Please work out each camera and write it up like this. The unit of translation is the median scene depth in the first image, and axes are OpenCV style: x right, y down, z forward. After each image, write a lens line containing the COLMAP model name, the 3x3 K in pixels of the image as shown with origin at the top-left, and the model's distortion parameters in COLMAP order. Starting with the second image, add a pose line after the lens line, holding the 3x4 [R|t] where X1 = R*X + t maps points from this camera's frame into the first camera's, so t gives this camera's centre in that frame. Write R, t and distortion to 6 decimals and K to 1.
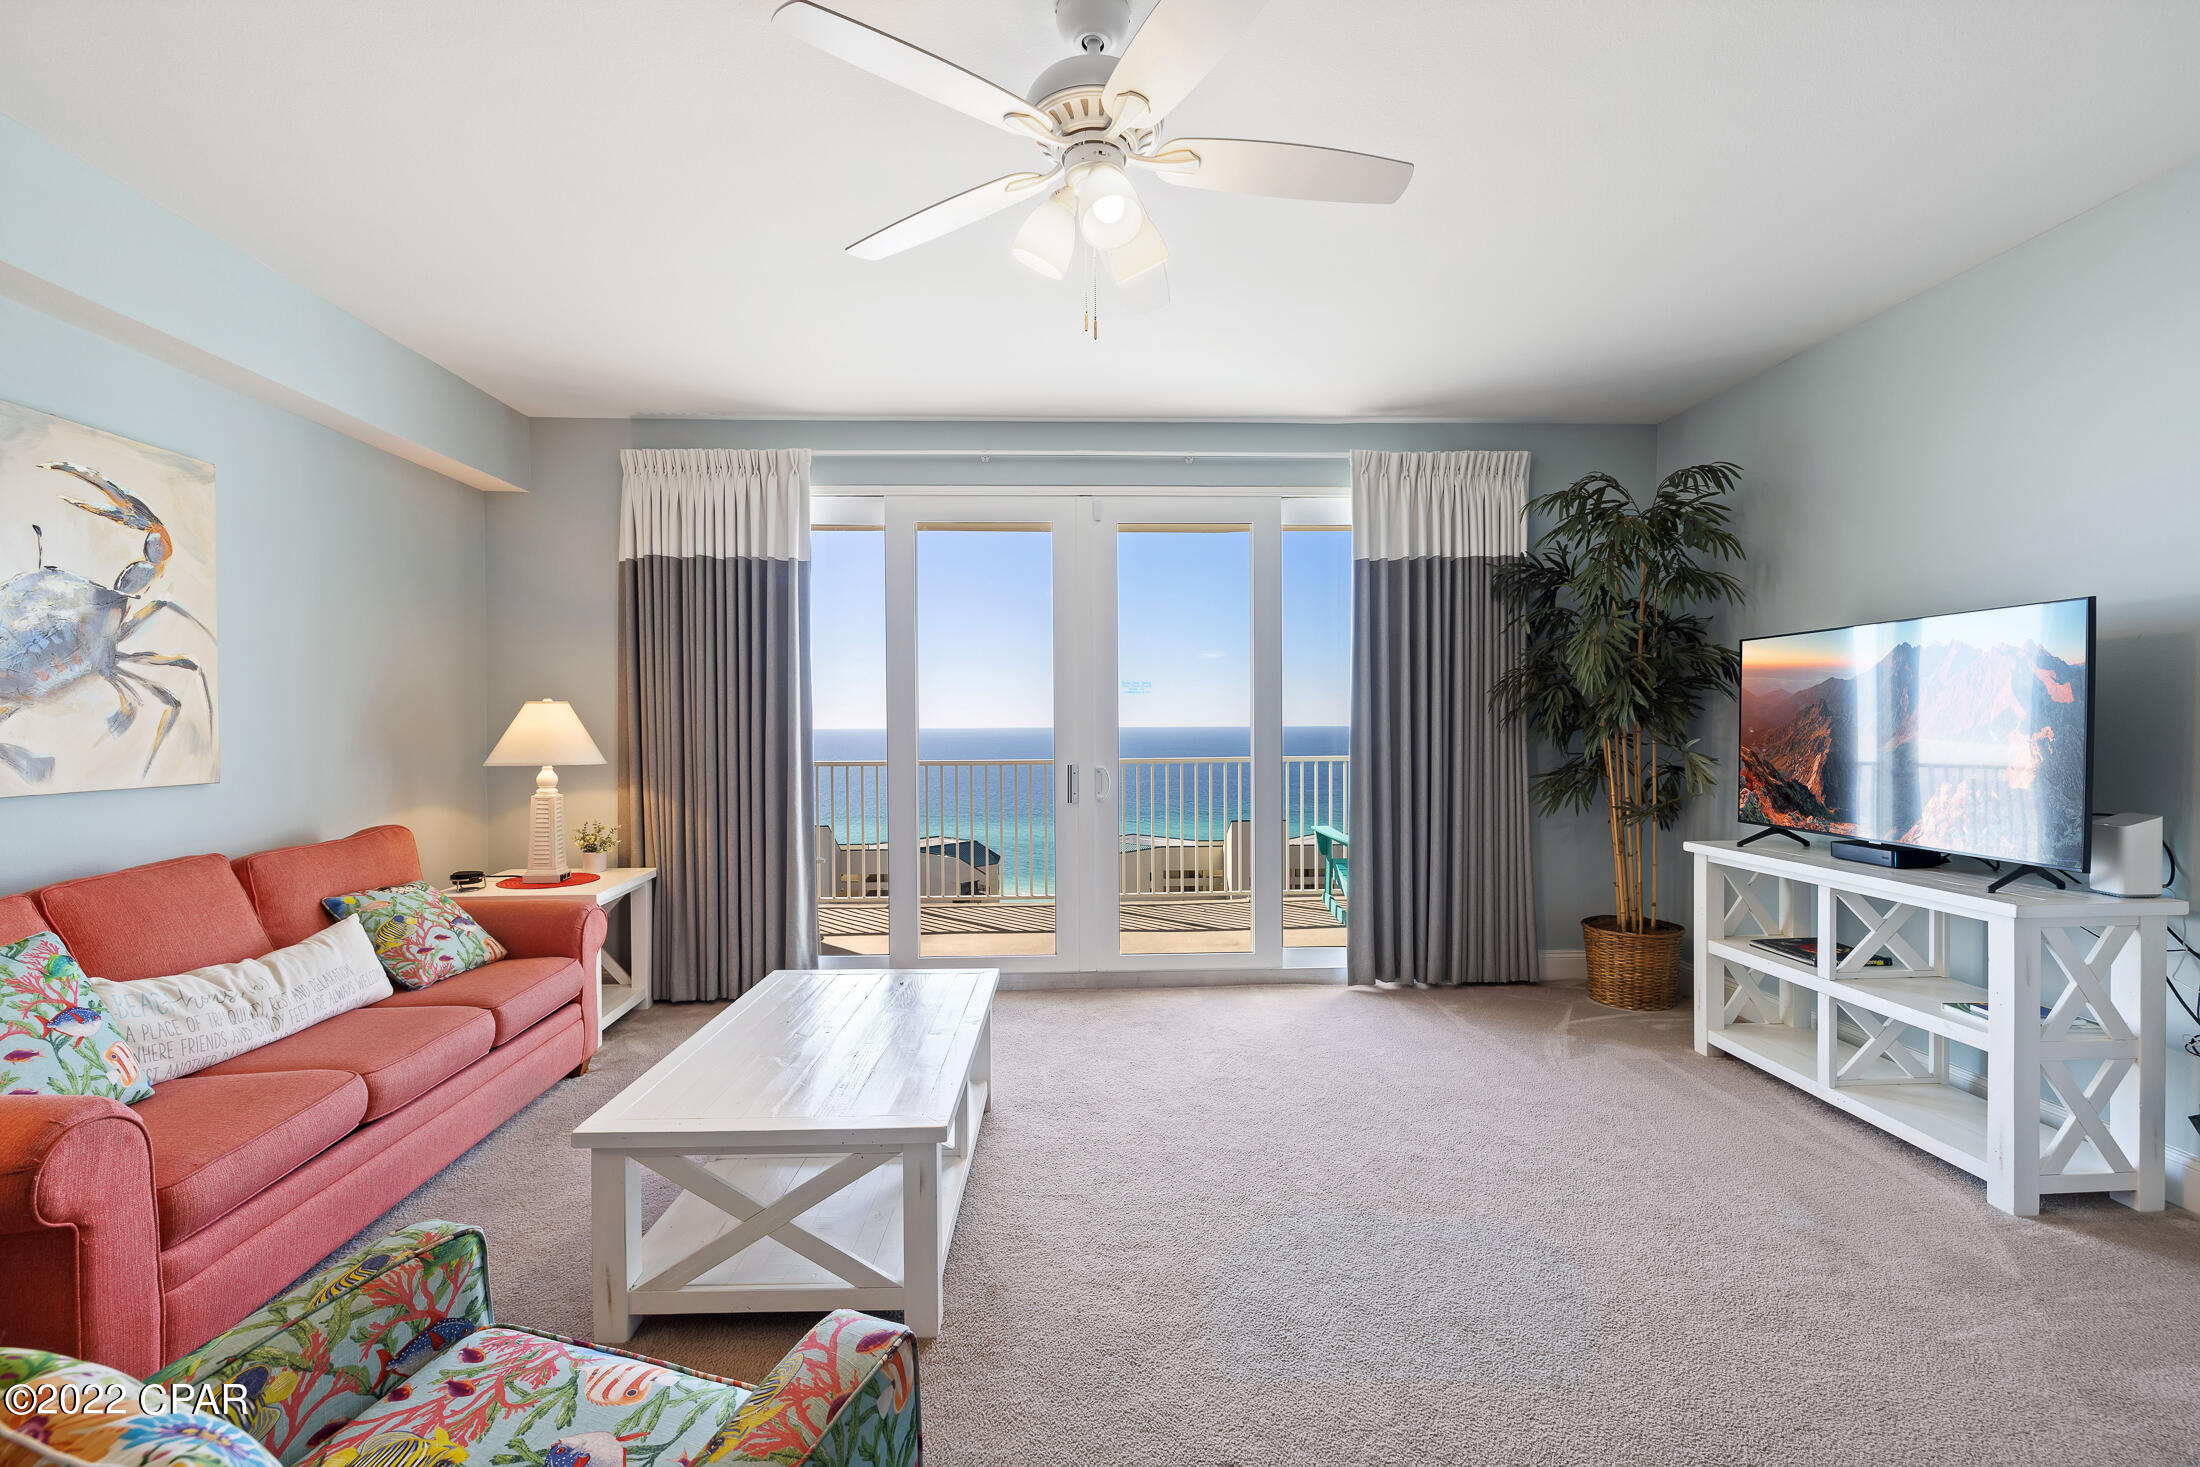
lens RADIAL K [[938.5, 0, 1098.4], [0, 938.5, 737.7], [0, 0, 1]] dist [-0.002184, 0.000880]
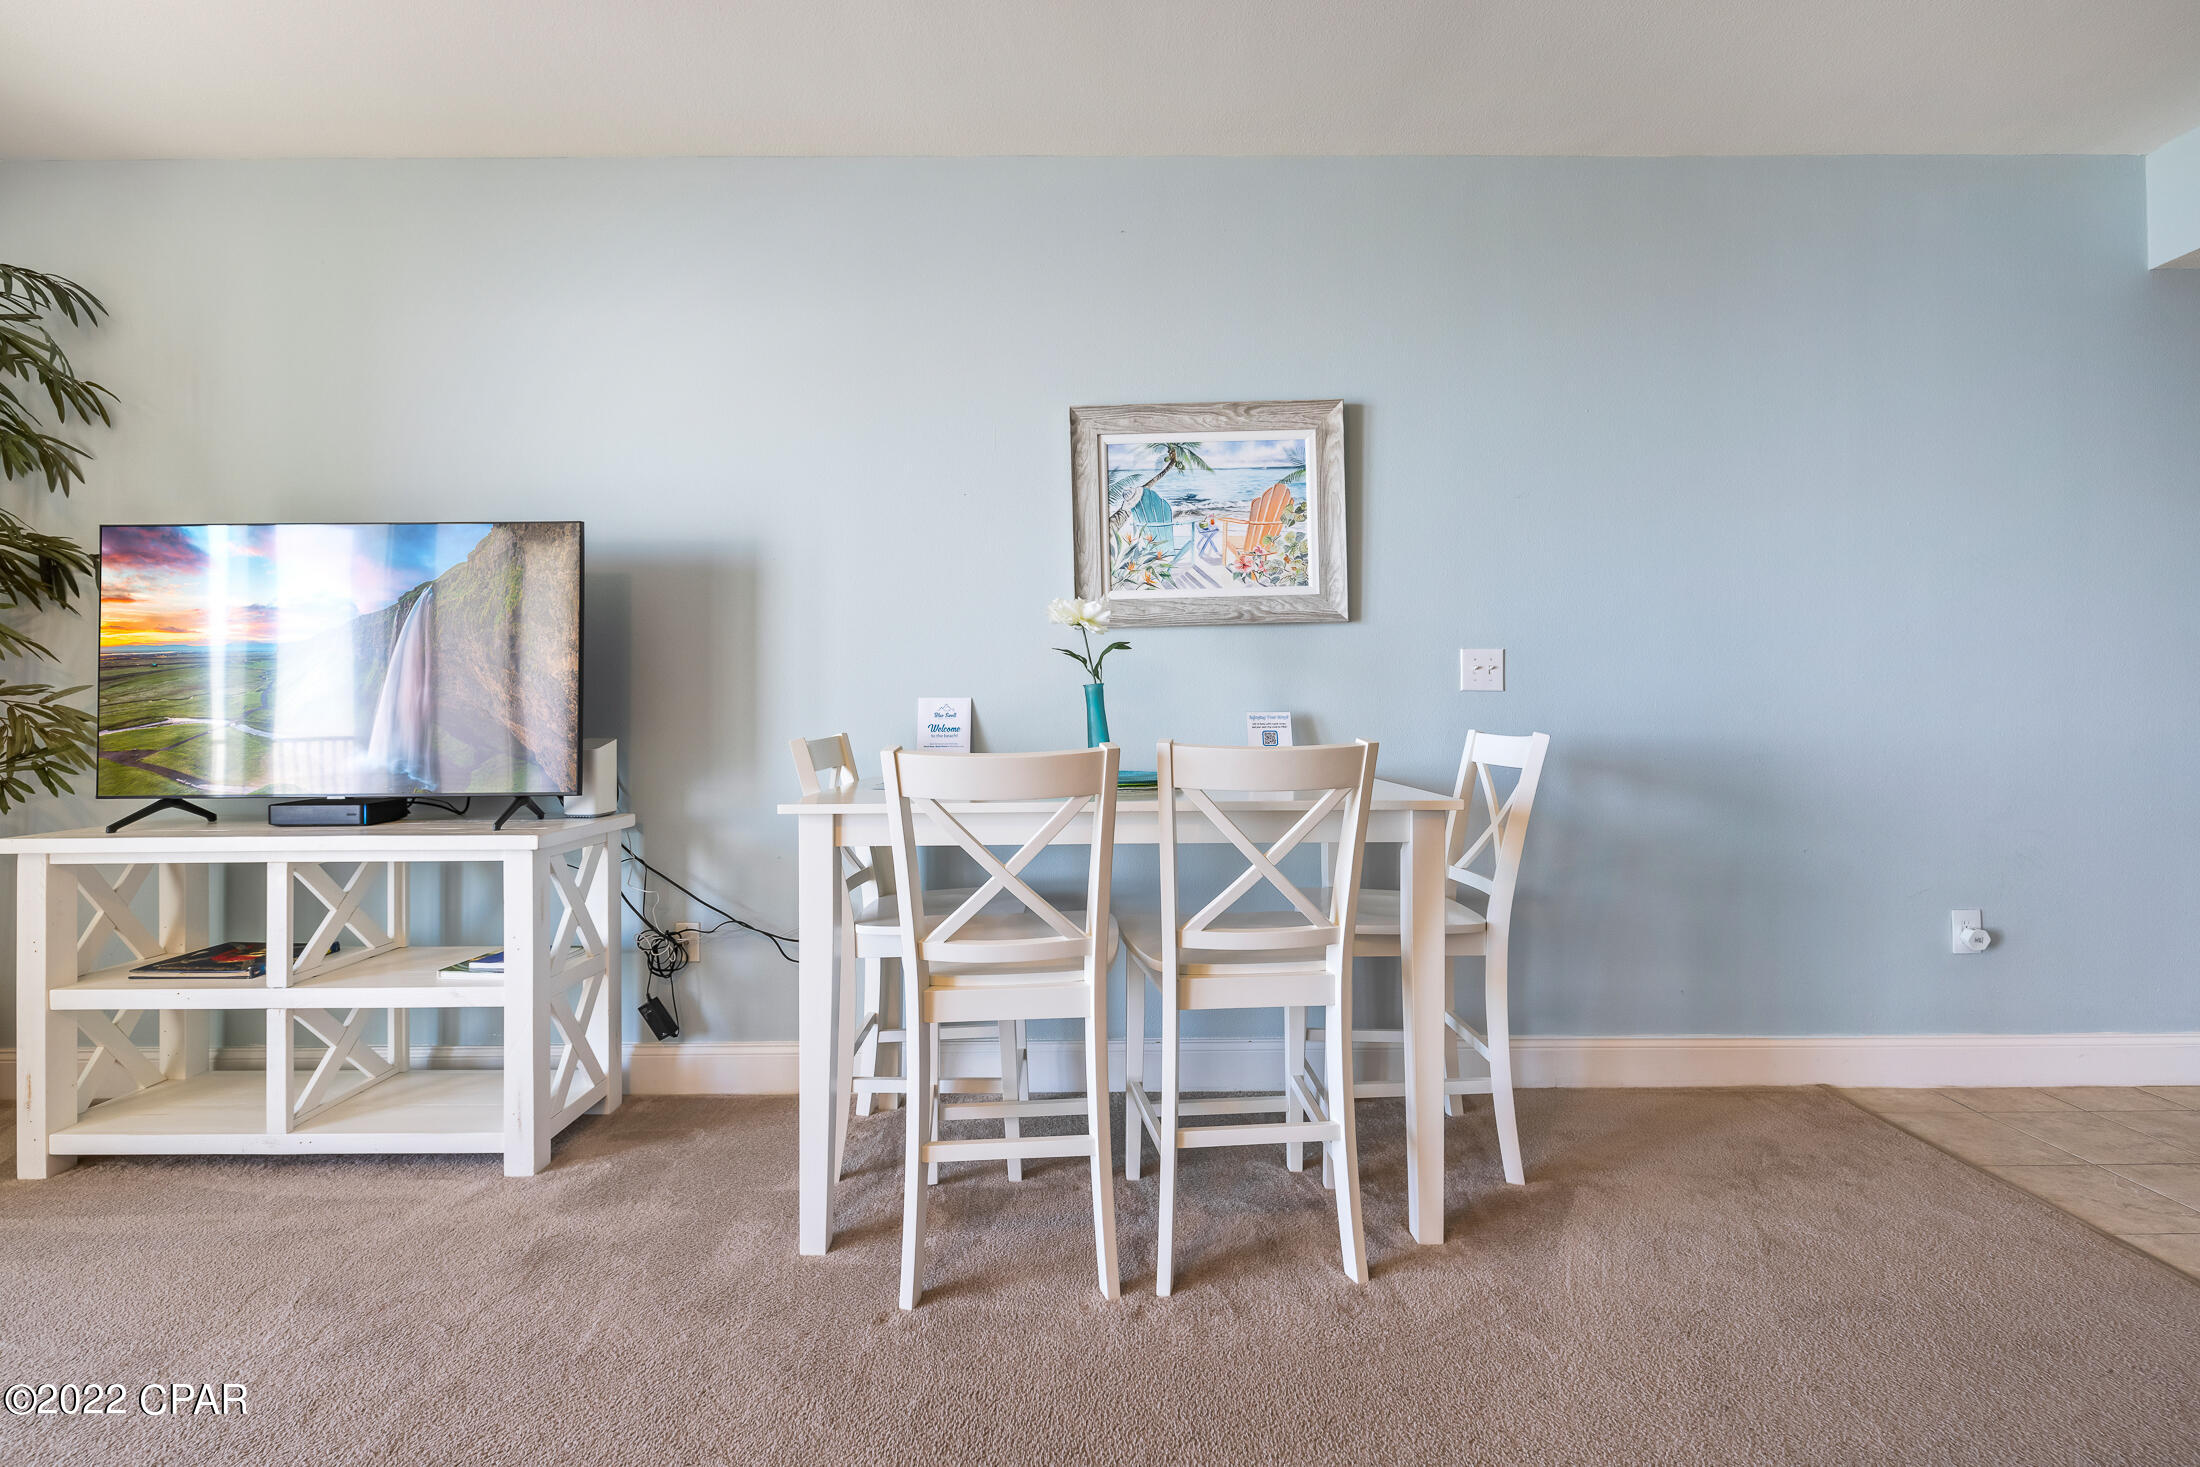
lens RADIAL K [[938.5, 0, 1102.0], [0, 938.5, 705.8], [0, 0, 1]] dist [-0.002184, 0.000880]
pose [[0.035010, 0.019466, 0.999197, 0.052379], [0.022317, 0.999546, -0.020255, 0.061084], [-0.999138, 0.023008, 0.034560, 0.303564]]
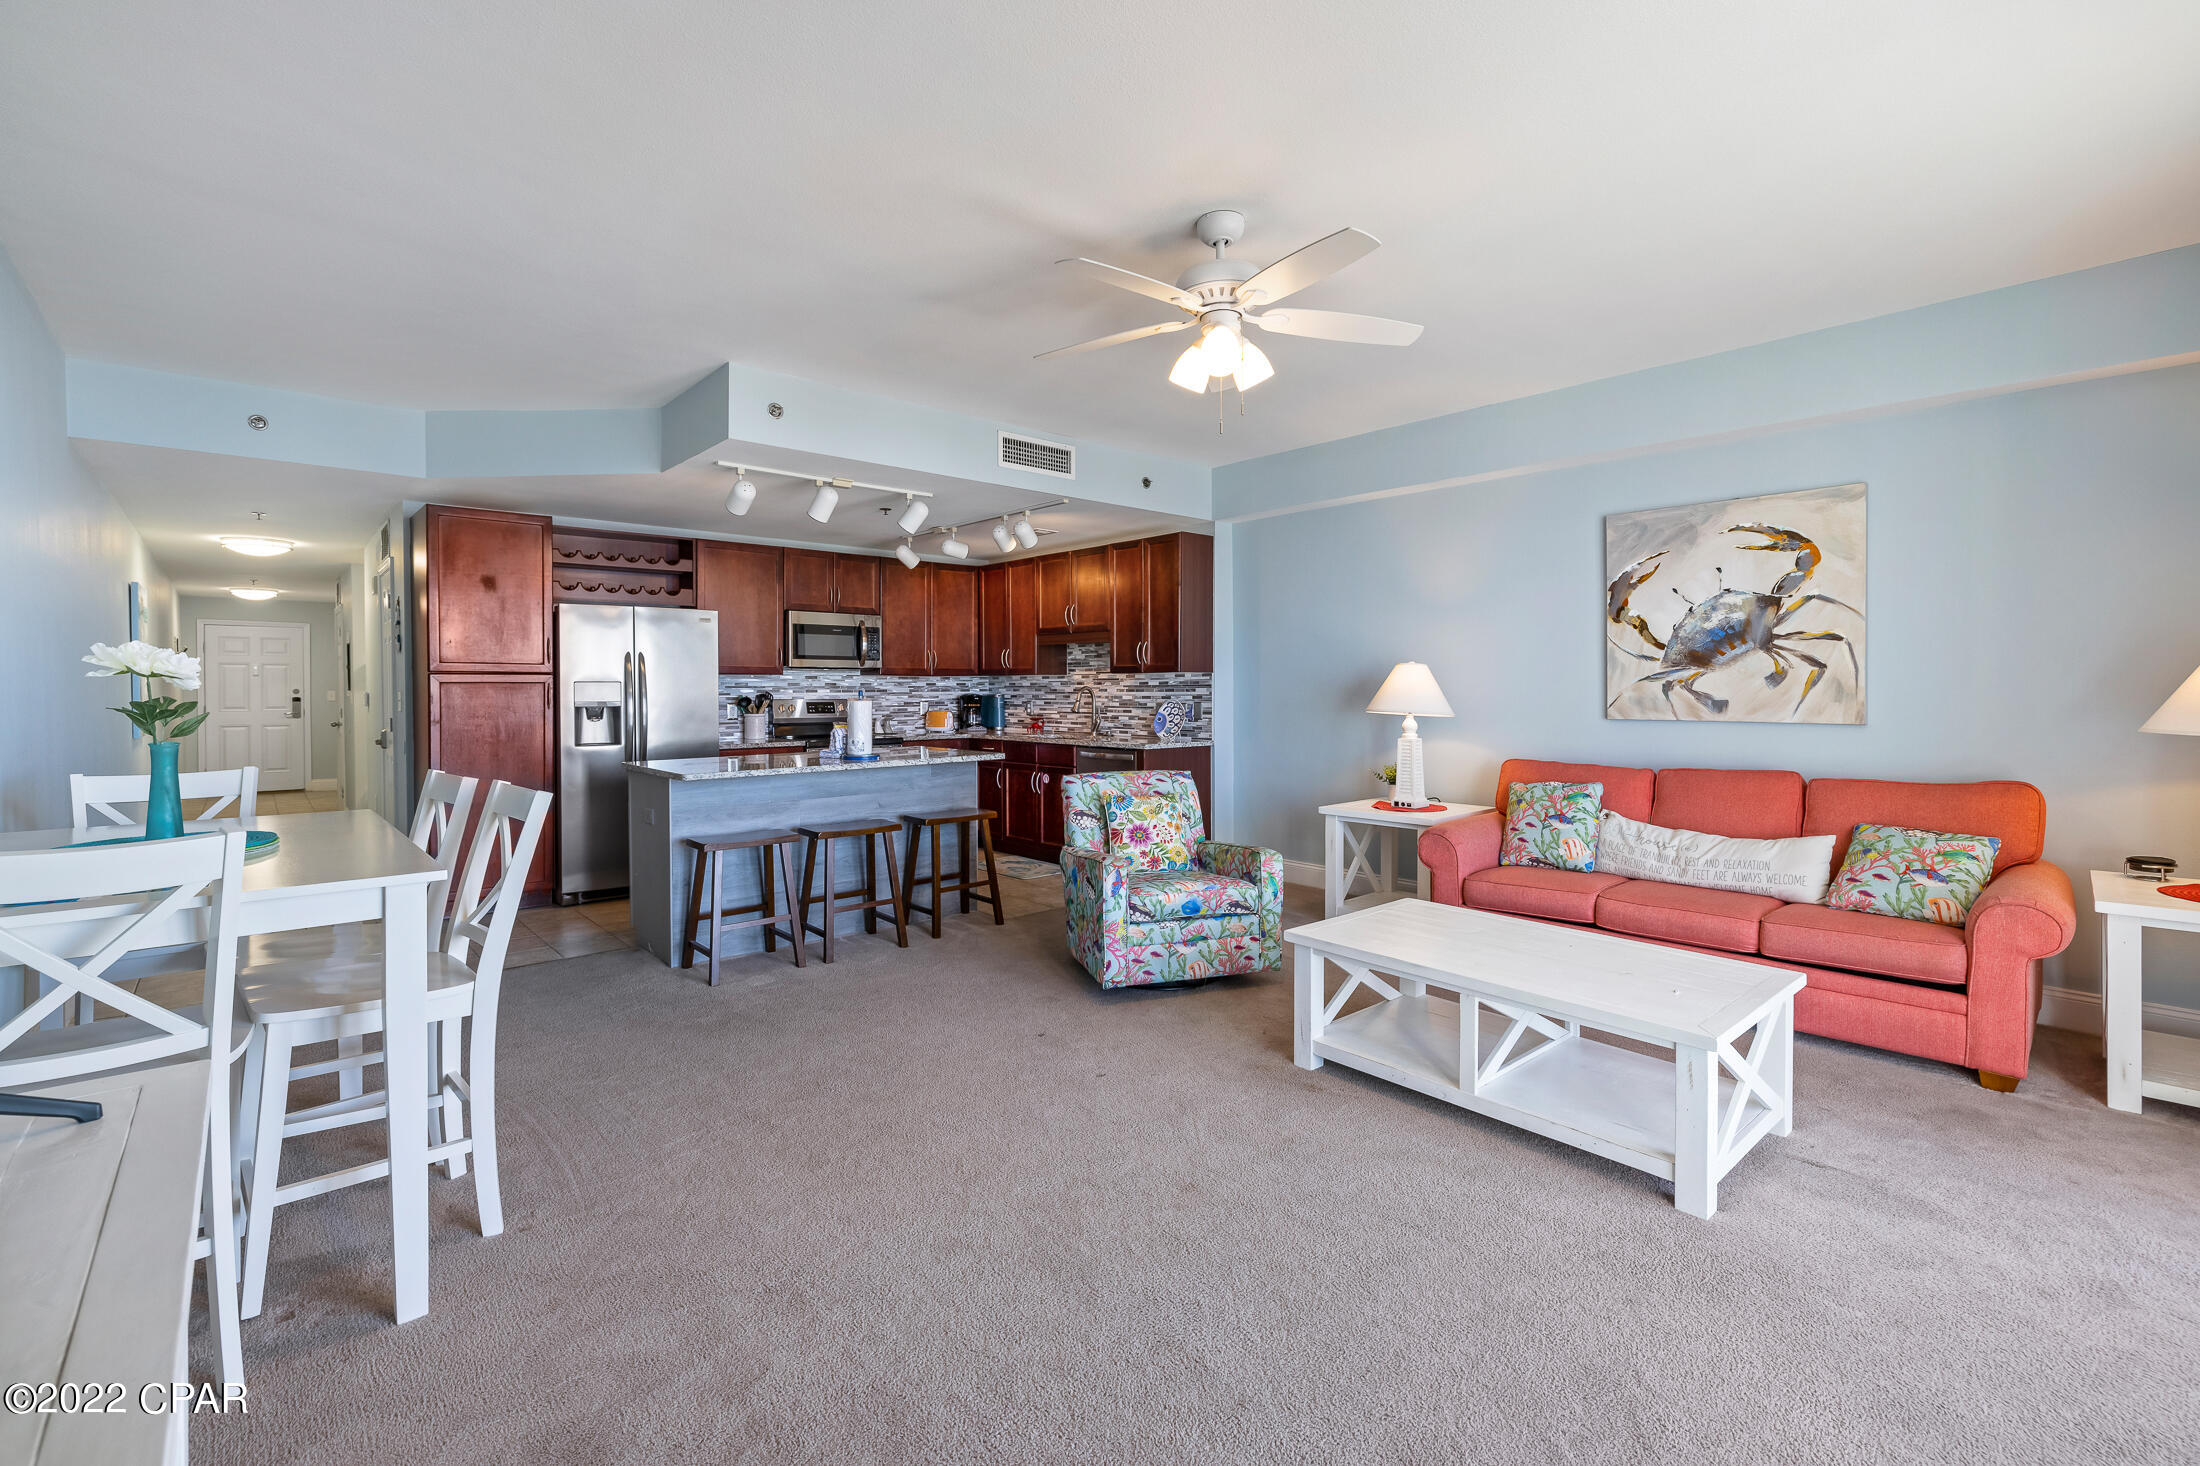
lens RADIAL K [[938.5, 0, 1101.7], [0, 938.5, 703.5], [0, 0, 1]] dist [-0.002184, 0.000880]
pose [[-0.768362, 0.020386, -0.639690, 0.682533], [-0.002531, 0.999388, 0.034890, -0.023532], [0.640010, 0.028427, -0.767841, 1.249008]]
